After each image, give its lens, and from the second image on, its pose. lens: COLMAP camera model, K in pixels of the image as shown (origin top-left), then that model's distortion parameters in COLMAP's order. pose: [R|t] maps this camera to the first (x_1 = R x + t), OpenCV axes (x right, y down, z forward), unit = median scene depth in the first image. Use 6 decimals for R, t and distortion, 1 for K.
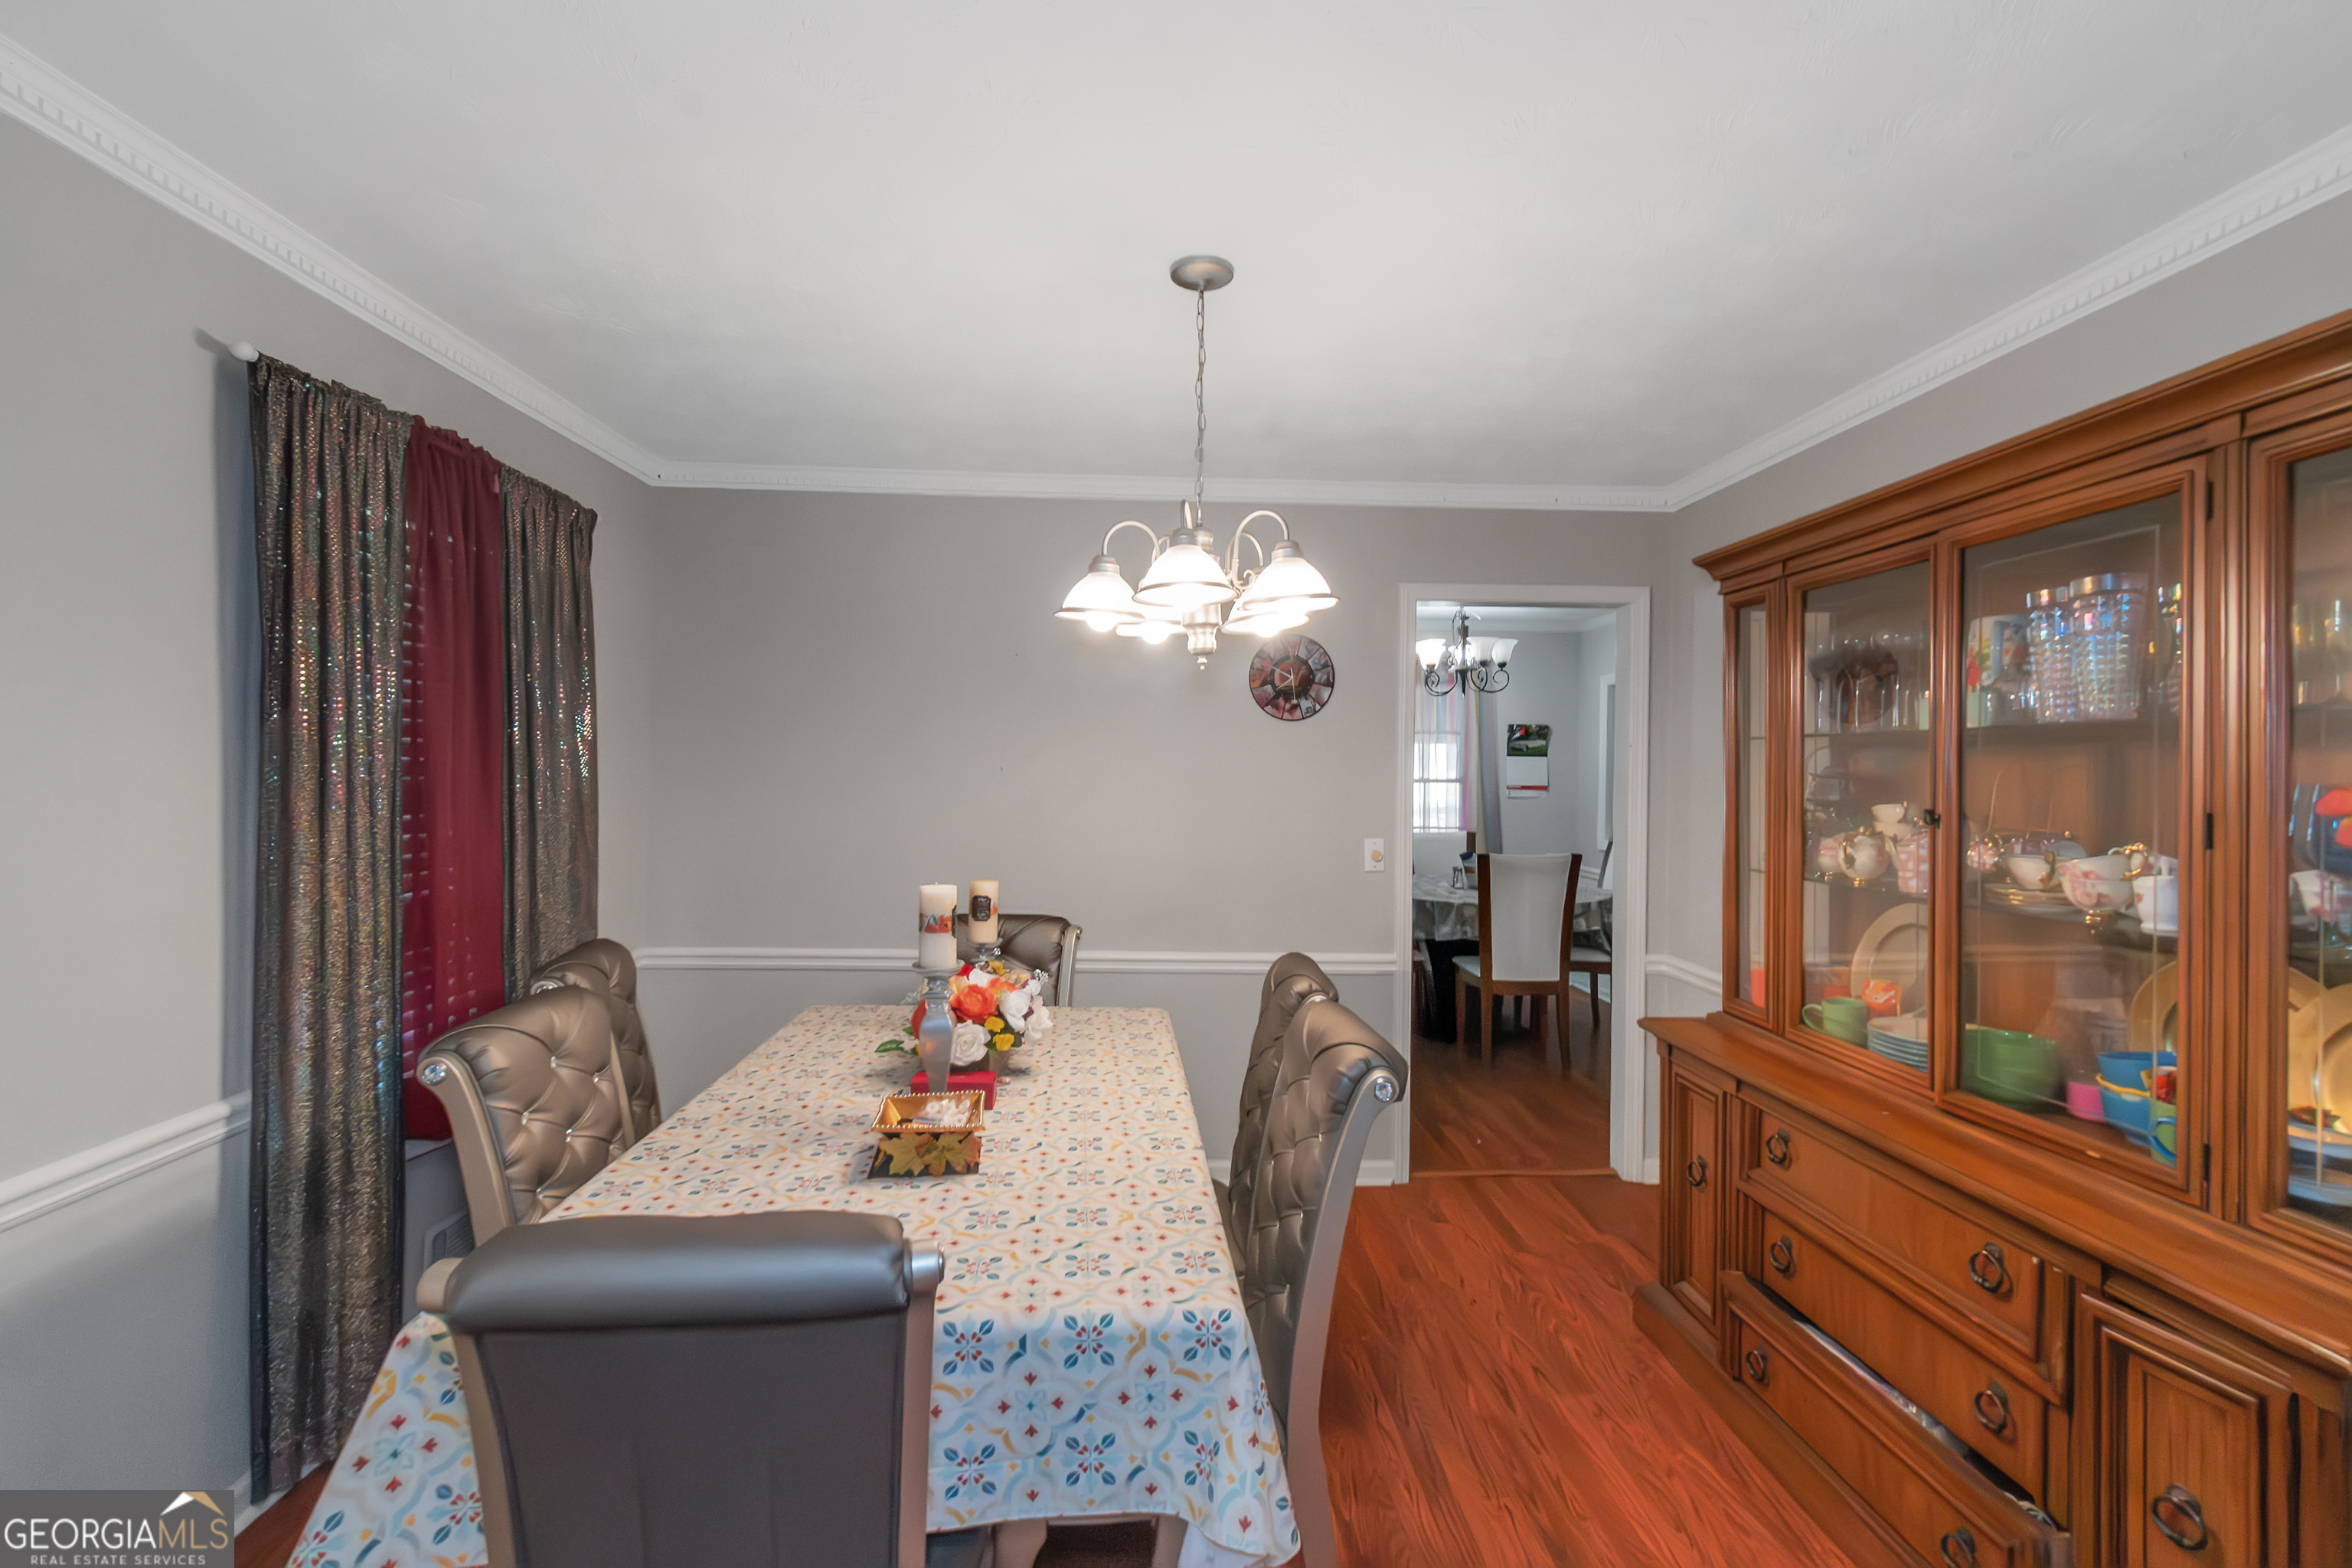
lens RADIAL K [[1041.1, 0, 1167.5], [0, 1041.1, 768.9], [0, 0, 1]] dist [0.001027, -0.000838]
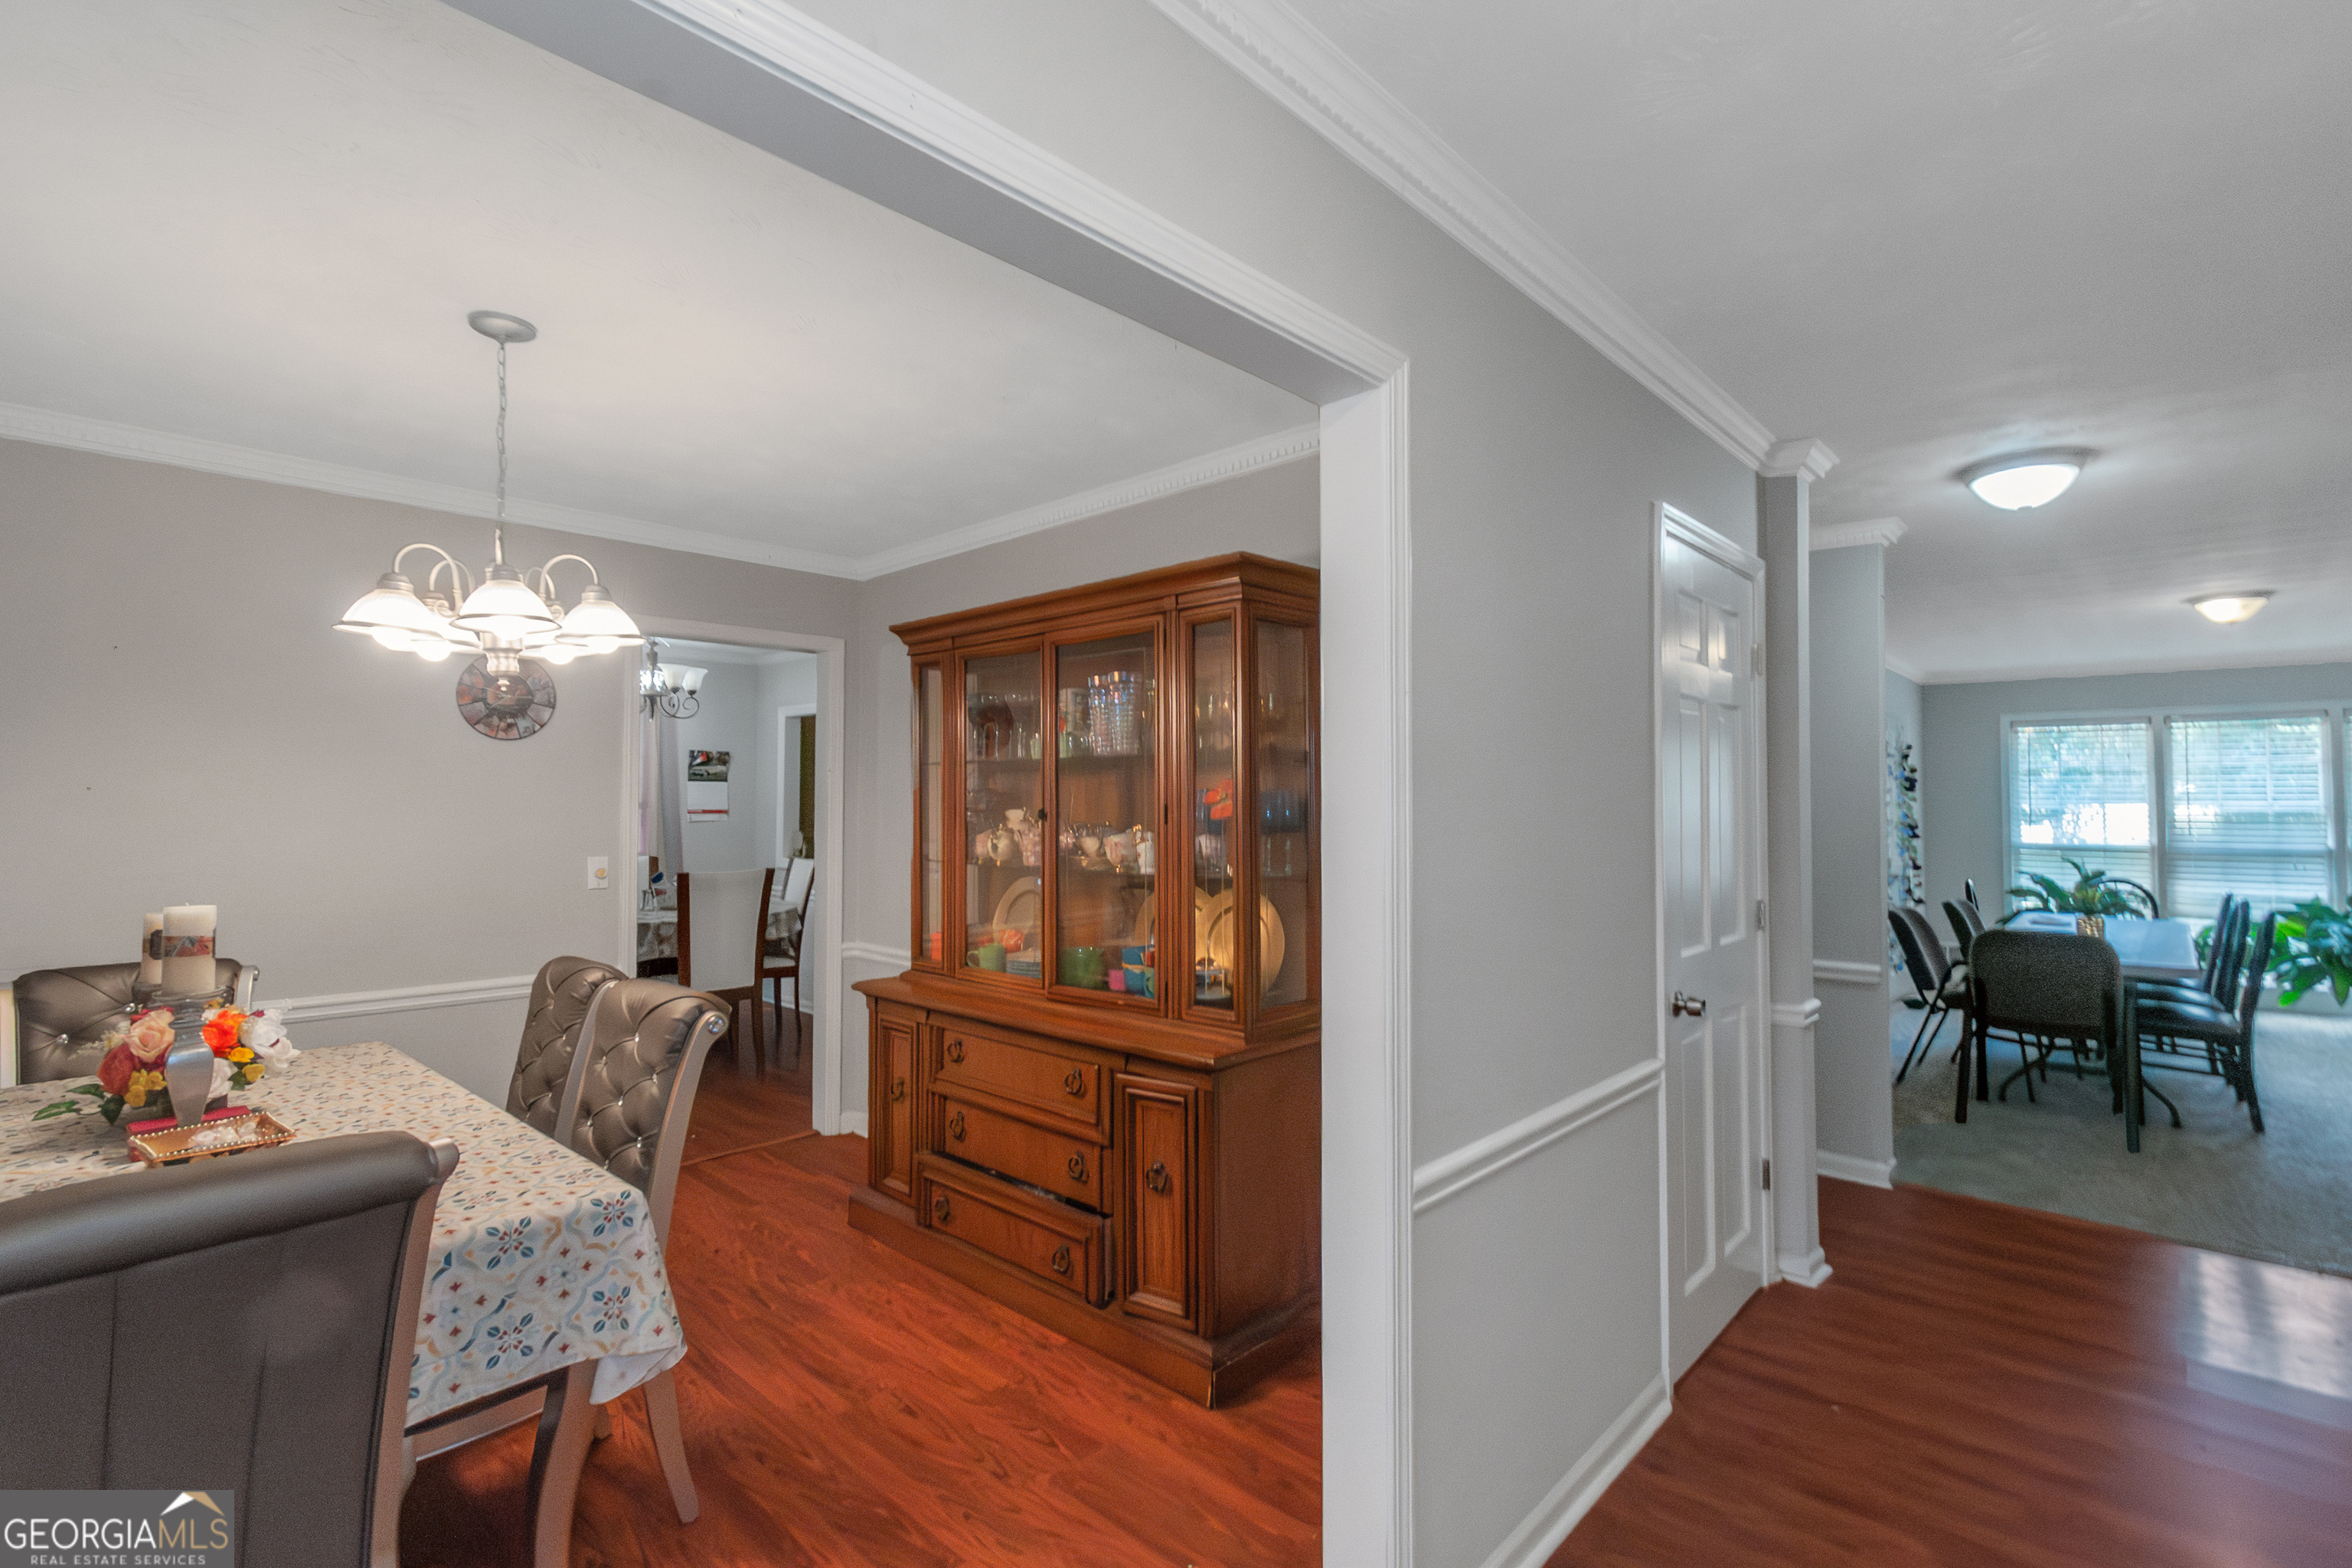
lens RADIAL K [[1070.5, 0, 1176.0], [0, 1070.5, 784.0], [0, 0, 1]] dist [0.001457, 0.000233]
pose [[0.709823, 0.002491, 0.704375, -0.245991], [0.007358, 0.999913, -0.010950, 0.018420], [-0.704341, 0.012956, 0.709743, -0.272390]]
